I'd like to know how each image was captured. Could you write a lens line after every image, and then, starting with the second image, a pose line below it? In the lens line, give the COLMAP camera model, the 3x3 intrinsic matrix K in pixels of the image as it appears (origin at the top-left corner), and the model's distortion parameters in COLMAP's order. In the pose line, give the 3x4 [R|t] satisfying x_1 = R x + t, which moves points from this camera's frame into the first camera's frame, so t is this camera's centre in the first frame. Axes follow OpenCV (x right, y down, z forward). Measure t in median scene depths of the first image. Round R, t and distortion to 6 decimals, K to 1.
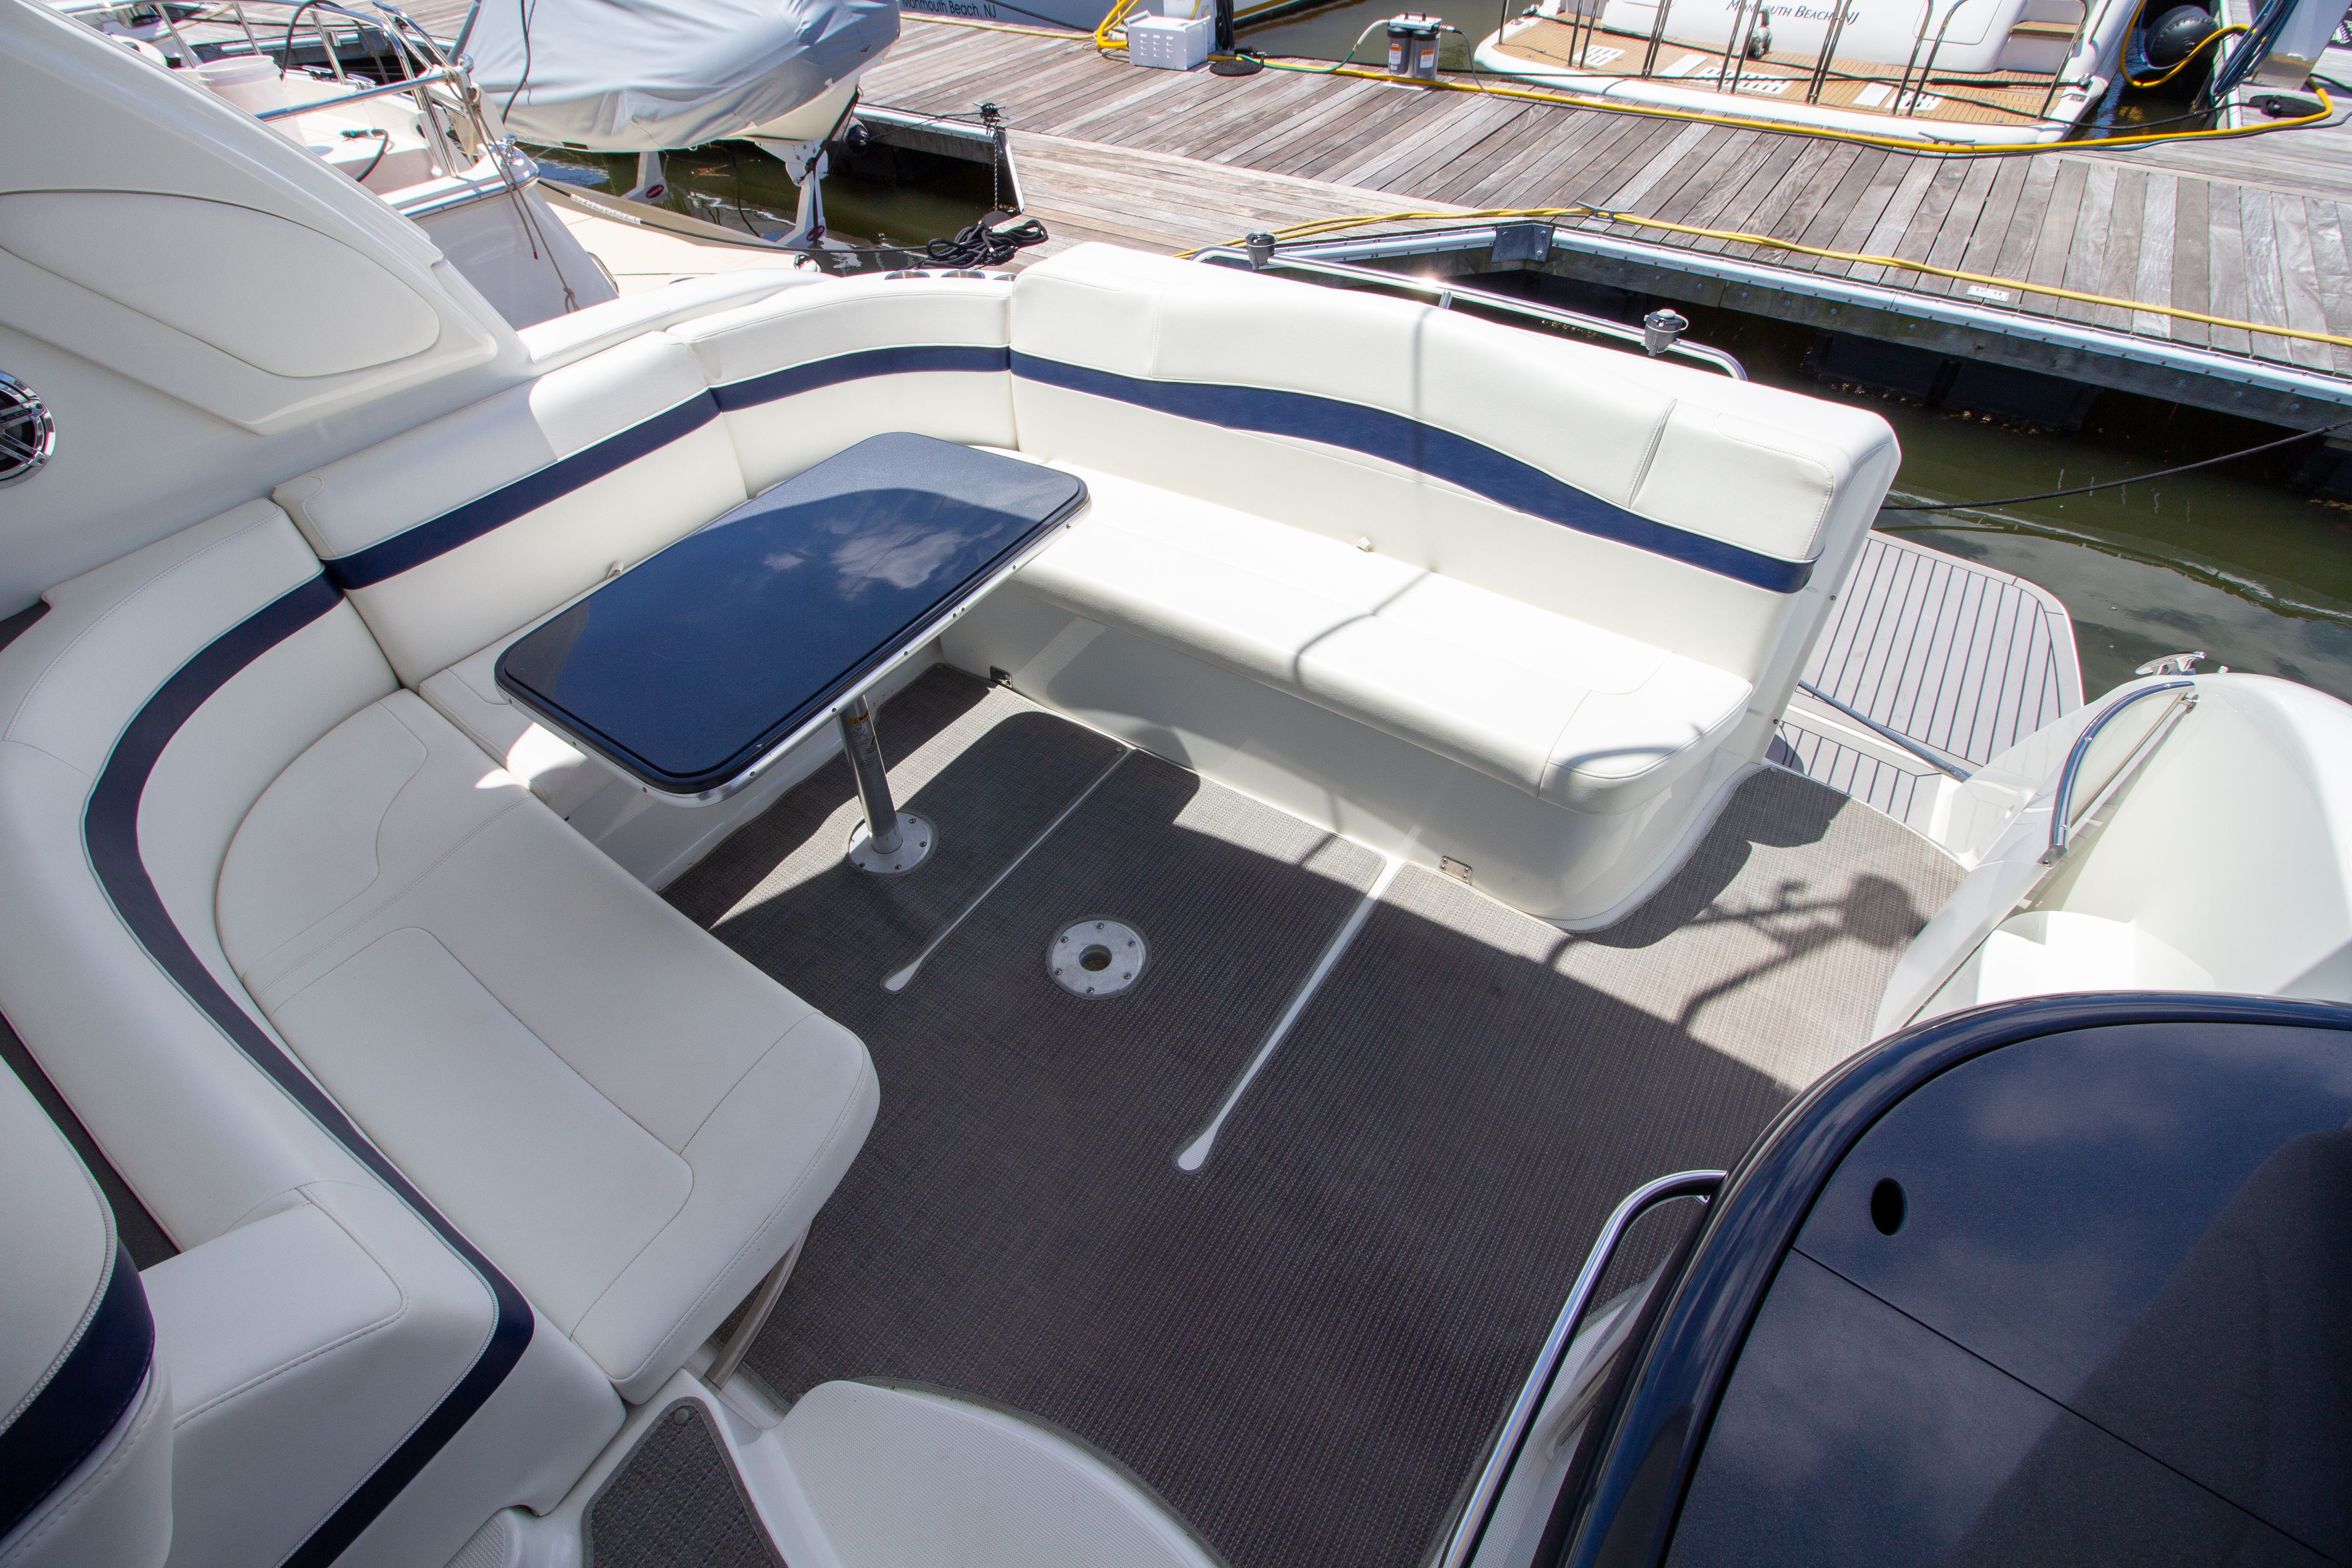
lens RADIAL K [[1085.4, 0, 1191.3], [0, 1085.4, 763.9], [0, 0, 1]] dist [0.001956, -0.015041]
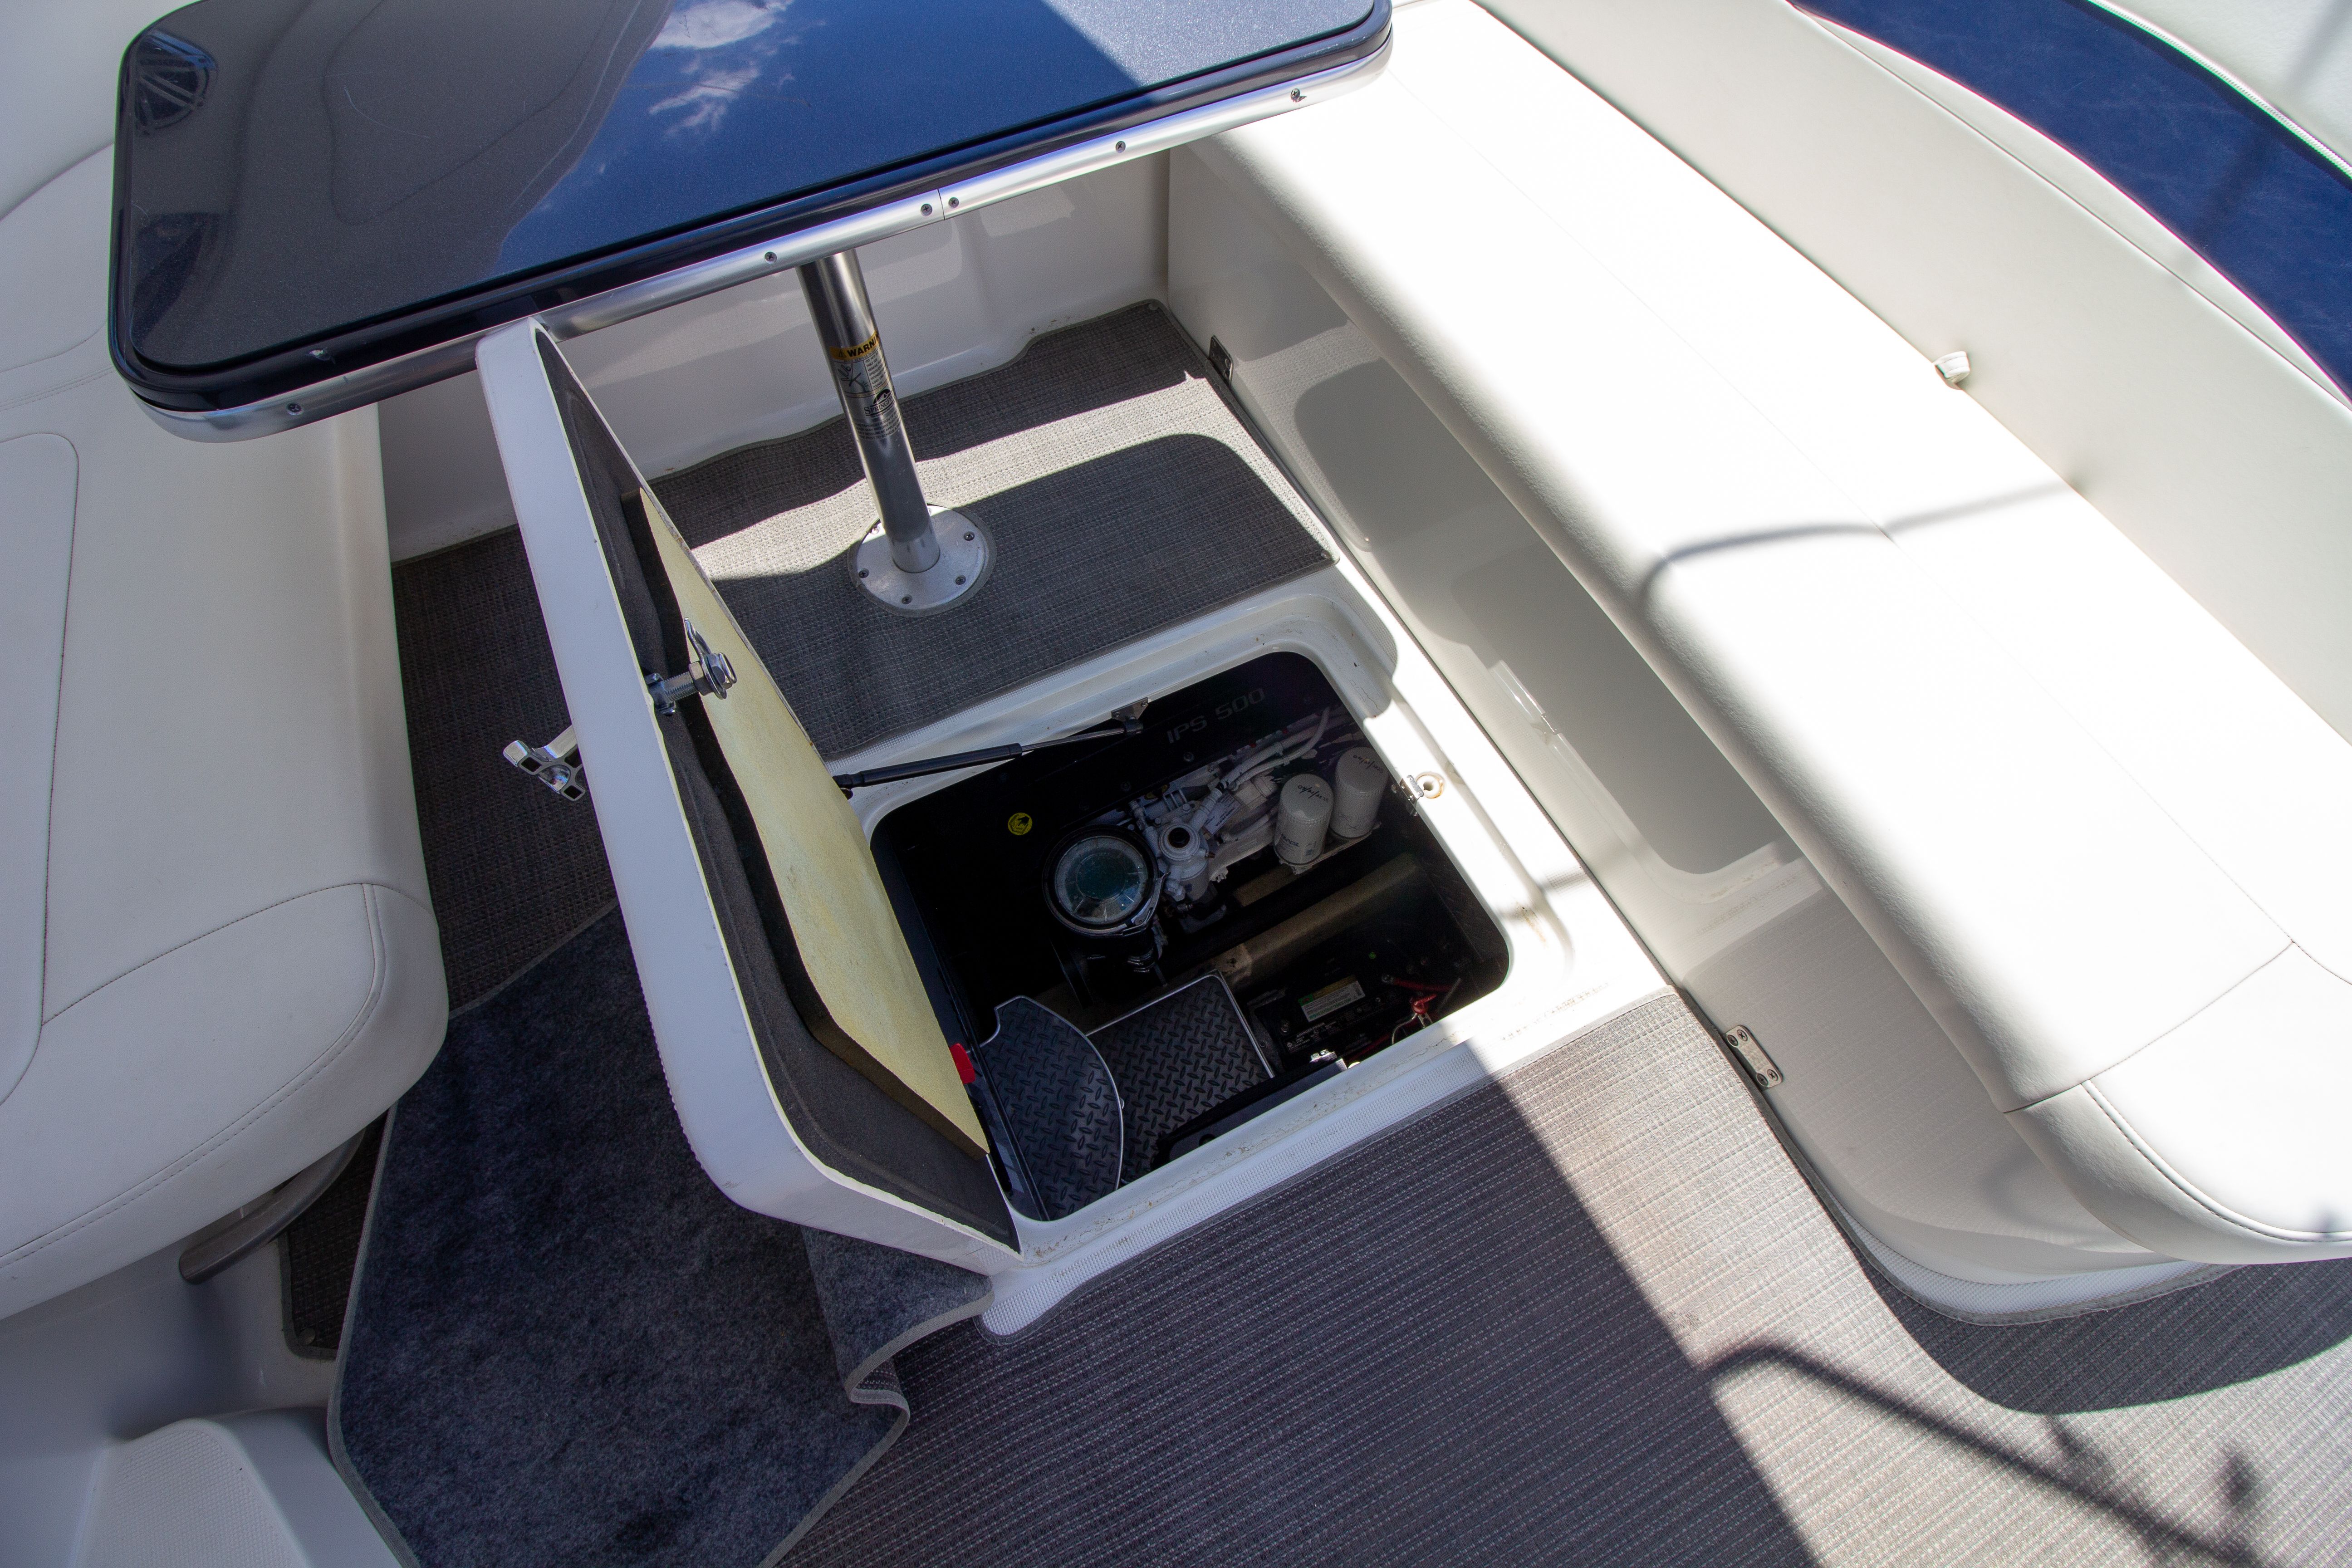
lens RADIAL K [[1085.4, 0, 1191.3], [0, 1085.4, 763.9], [0, 0, 1]] dist [0.001956, -0.015041]
pose [[0.860737, 0.453572, -0.231093, 0.065366], [-0.361867, 0.864476, 0.348904, -0.105672], [0.358027, -0.216690, 0.908219, 0.452389]]
